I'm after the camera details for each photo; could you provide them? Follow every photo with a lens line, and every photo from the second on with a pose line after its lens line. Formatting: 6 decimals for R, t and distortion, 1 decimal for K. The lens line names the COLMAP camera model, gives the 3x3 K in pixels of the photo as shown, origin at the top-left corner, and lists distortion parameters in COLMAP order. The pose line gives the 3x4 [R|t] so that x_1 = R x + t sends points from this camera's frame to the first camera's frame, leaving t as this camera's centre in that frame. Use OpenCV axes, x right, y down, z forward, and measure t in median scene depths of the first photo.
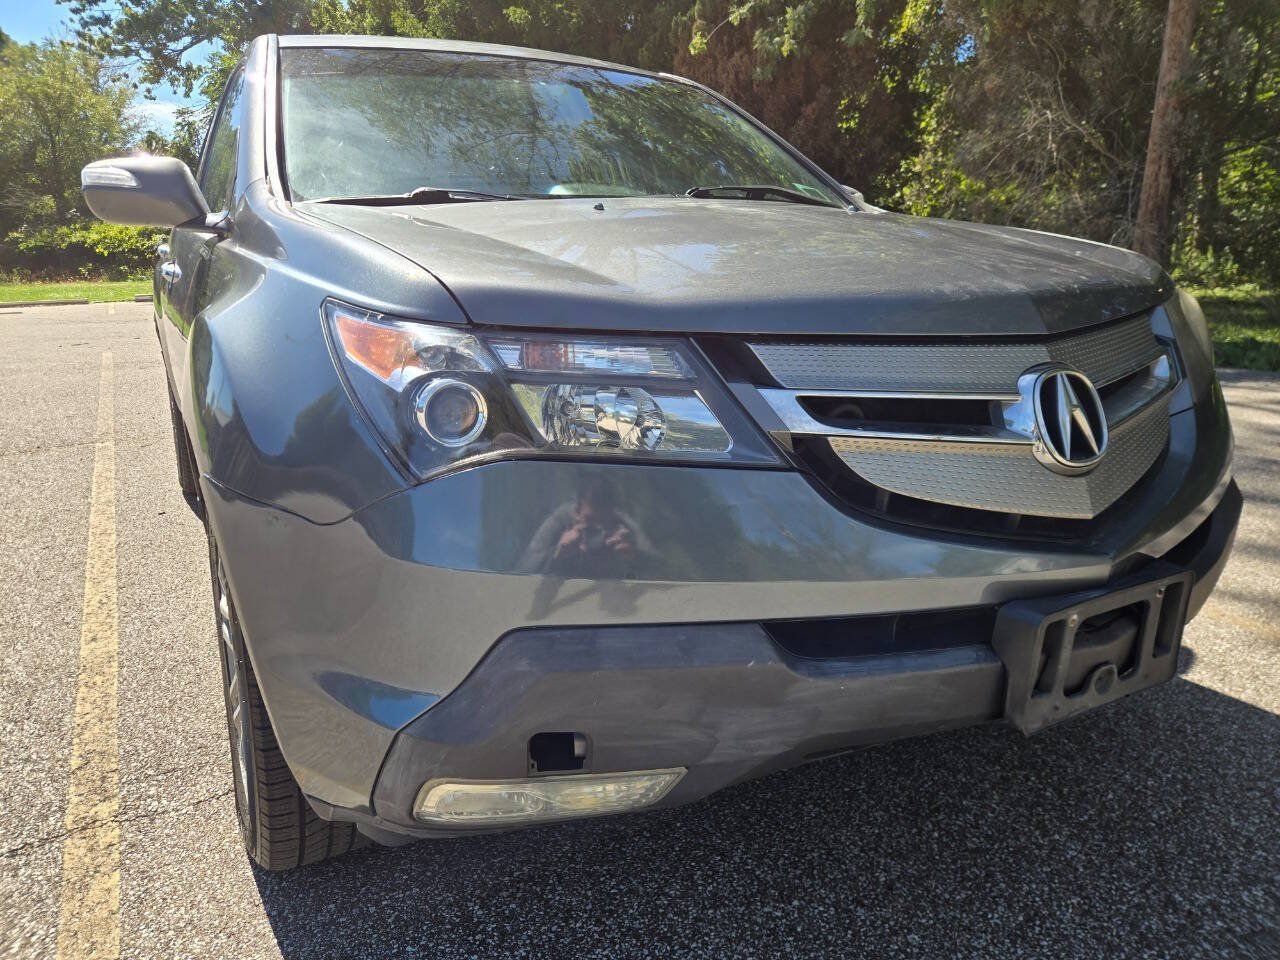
lens RADIAL K [[862.1, 0, 615.2], [0, 862.1, 499.2], [0, 0, 1]] dist [0.058706, -0.052027]
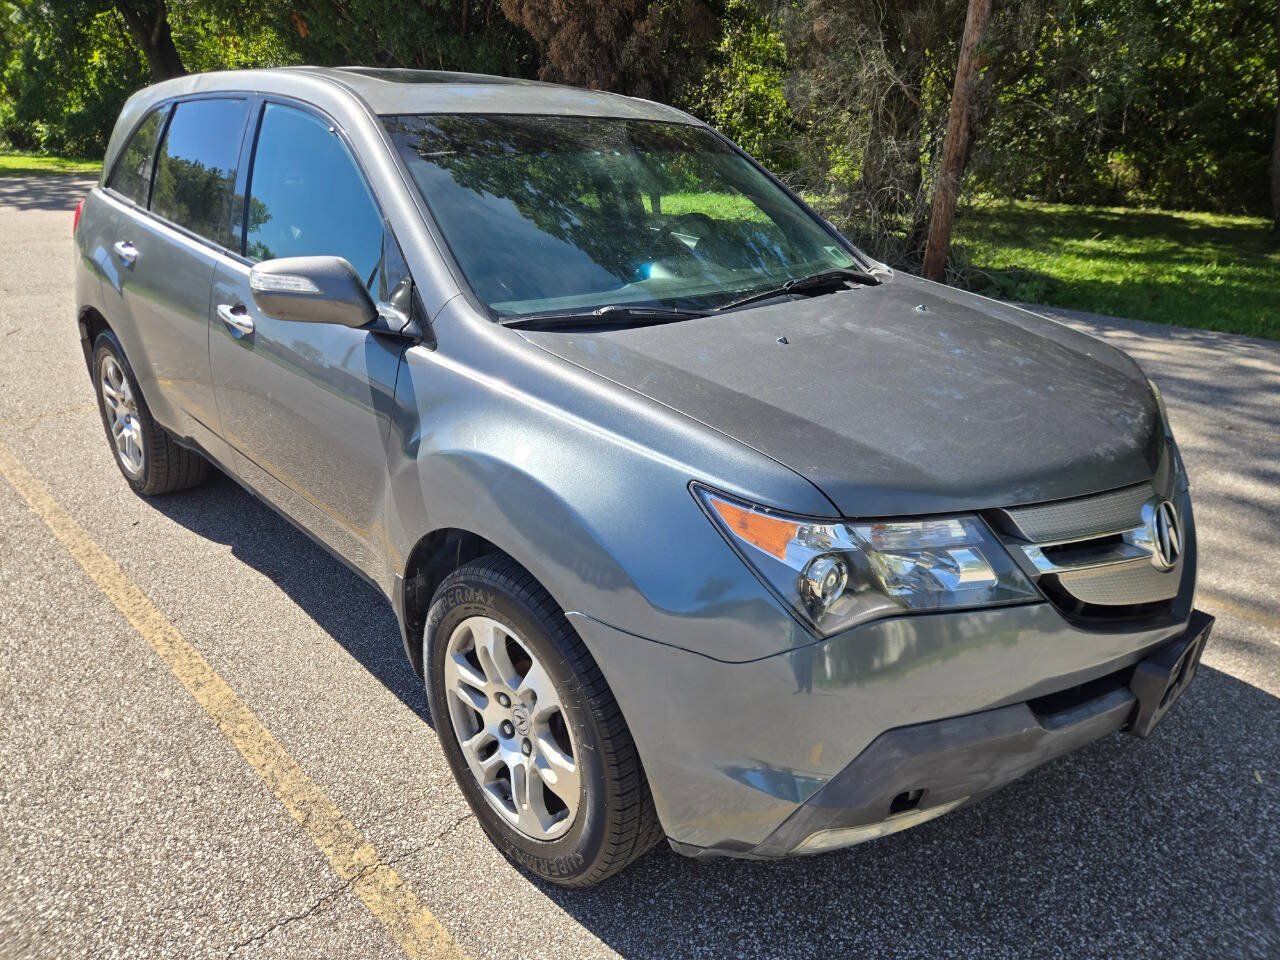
lens RADIAL K [[850.8, 0, 640.9], [0, 850.8, 506.5], [0, 0, 1]] dist [0.054837, -0.037309]
pose [[0.964070, -0.071424, 0.255868, -0.609509], [0.036668, 0.989737, 0.138119, -0.309890], [-0.263107, -0.123775, 0.956794, -0.164616]]
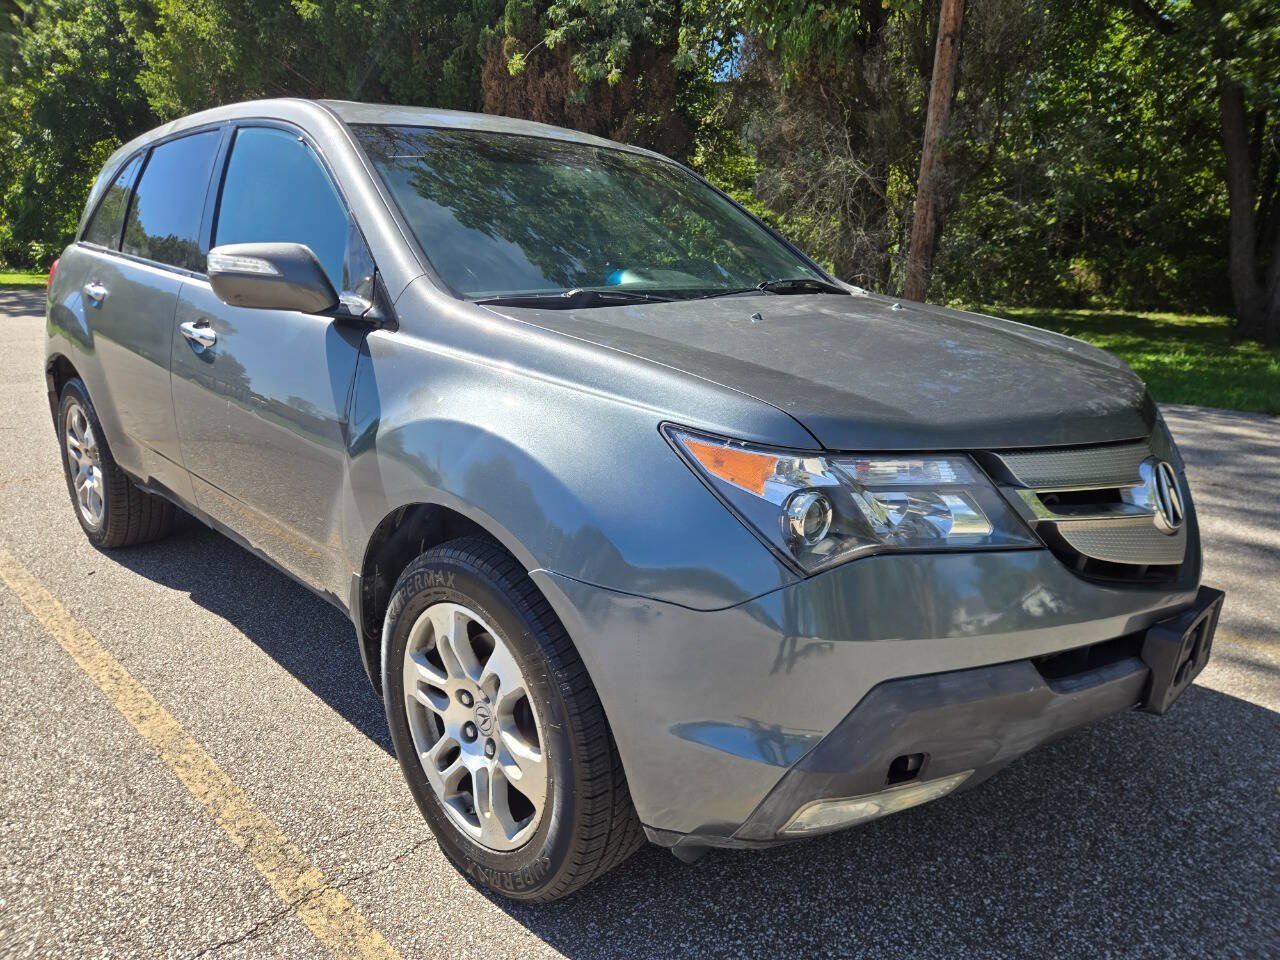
lens RADIAL K [[855.9, 0, 629.4], [0, 855.9, 522.3], [0, 0, 1]] dist [0.052819, -0.038179]
pose [[0.961515, -0.054906, 0.269209, -0.588462], [0.047820, 0.998317, 0.032815, -0.110916], [-0.270558, -0.018678, 0.962523, -0.119121]]
